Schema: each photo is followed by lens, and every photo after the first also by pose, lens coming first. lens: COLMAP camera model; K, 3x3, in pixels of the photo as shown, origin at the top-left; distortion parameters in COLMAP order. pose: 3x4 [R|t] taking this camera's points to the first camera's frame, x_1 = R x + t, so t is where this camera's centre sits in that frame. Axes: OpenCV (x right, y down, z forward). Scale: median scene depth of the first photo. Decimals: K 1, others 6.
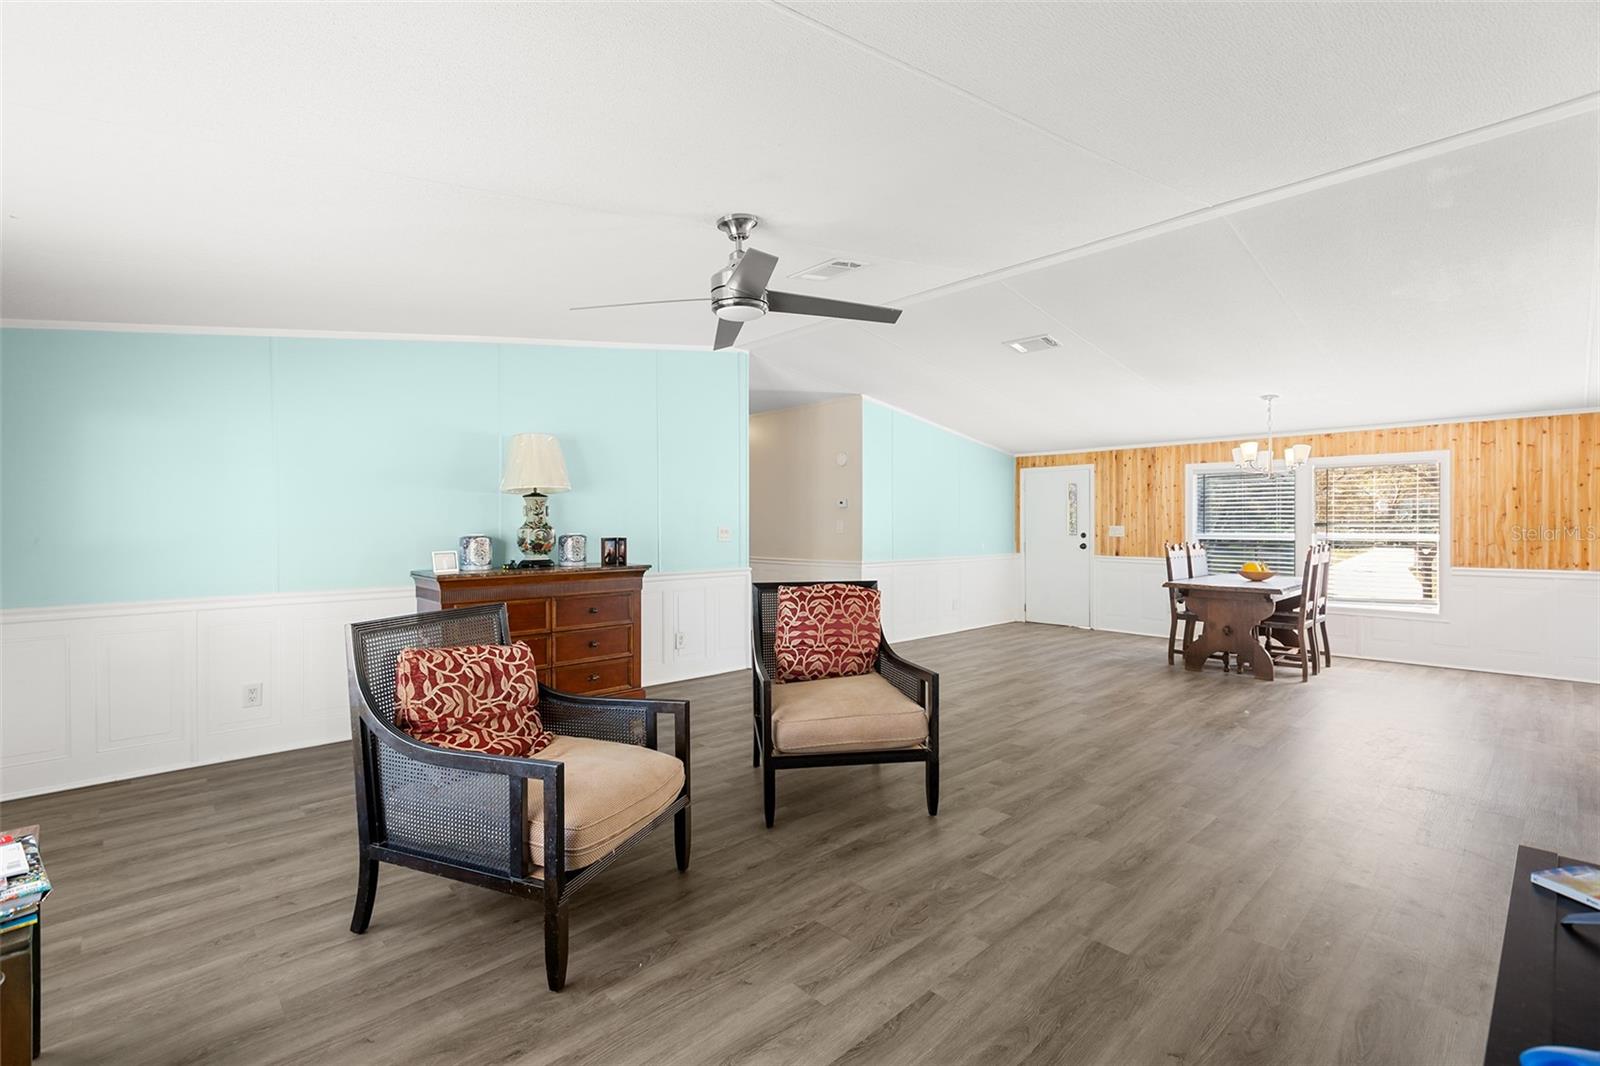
lens RADIAL K [[714.2, 0, 788.9], [0, 714.2, 531.0], [0, 0, 1]] dist [0.001113, 0.000038]
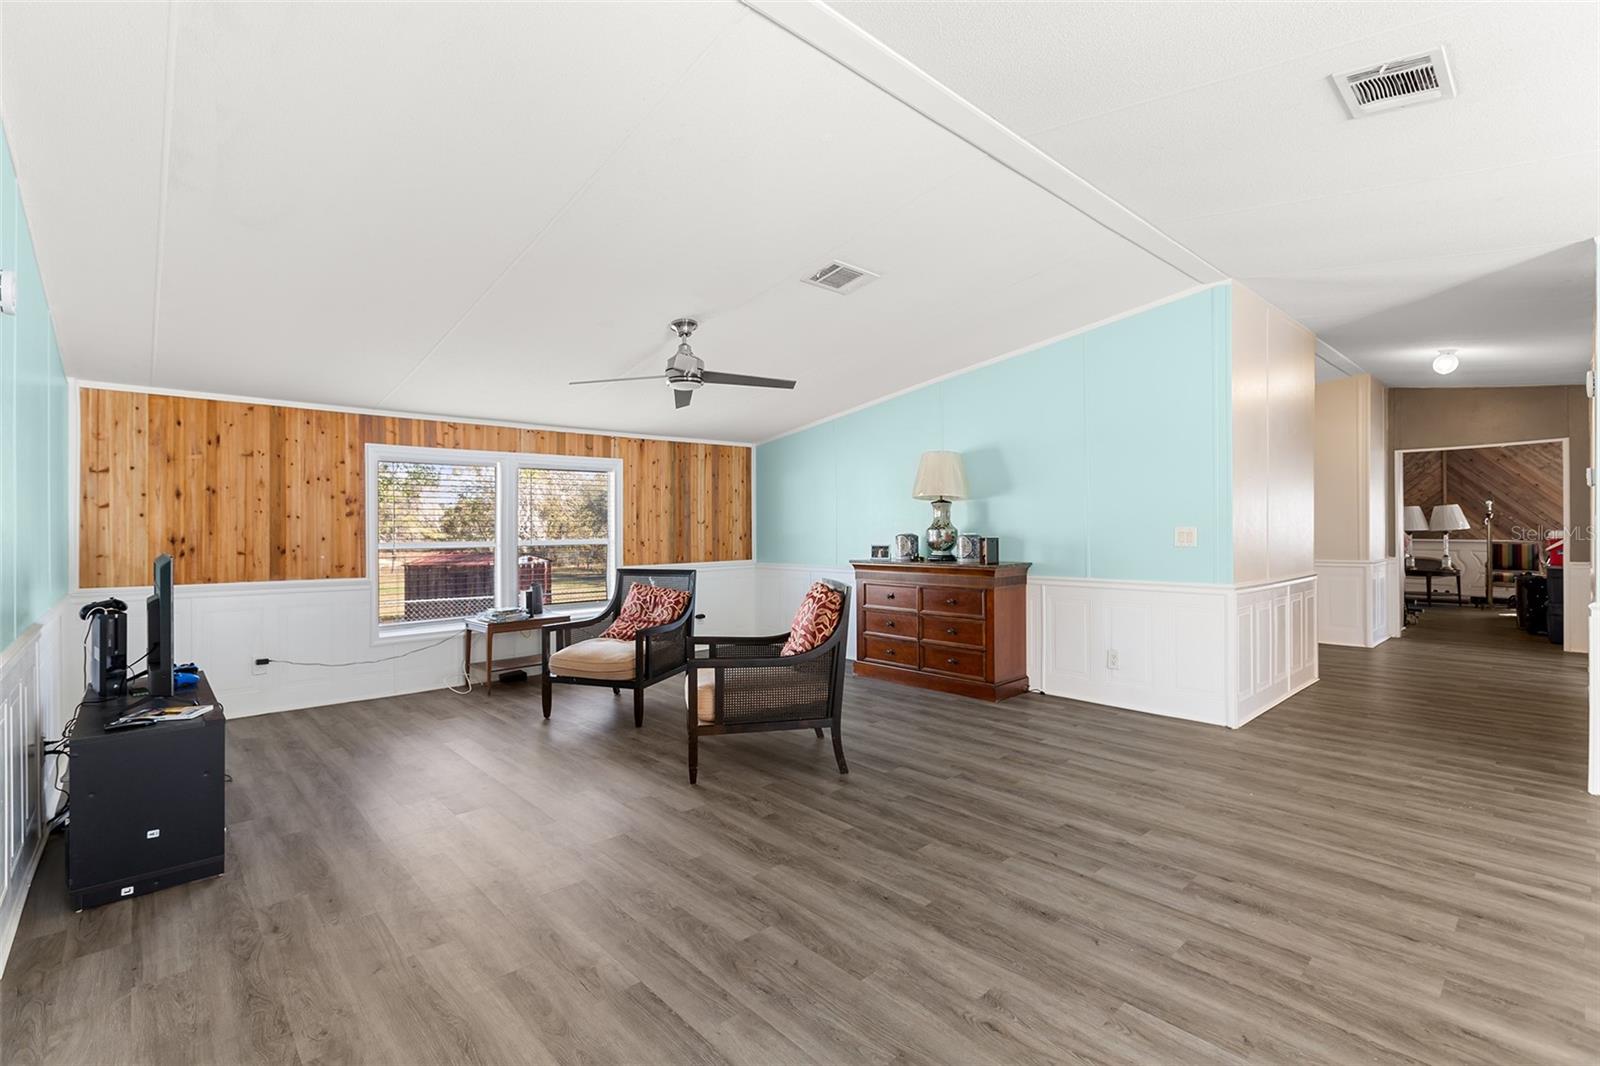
lens RADIAL K [[714.2, 0, 789.6], [0, 714.2, 537.1], [0, 0, 1]] dist [0.001113, 0.000038]
pose [[-0.006744, 0.013712, -0.999883, 1.025003], [-0.001451, 0.999905, 0.013722, -0.007582], [0.999976, 0.001543, -0.006723, 0.893590]]
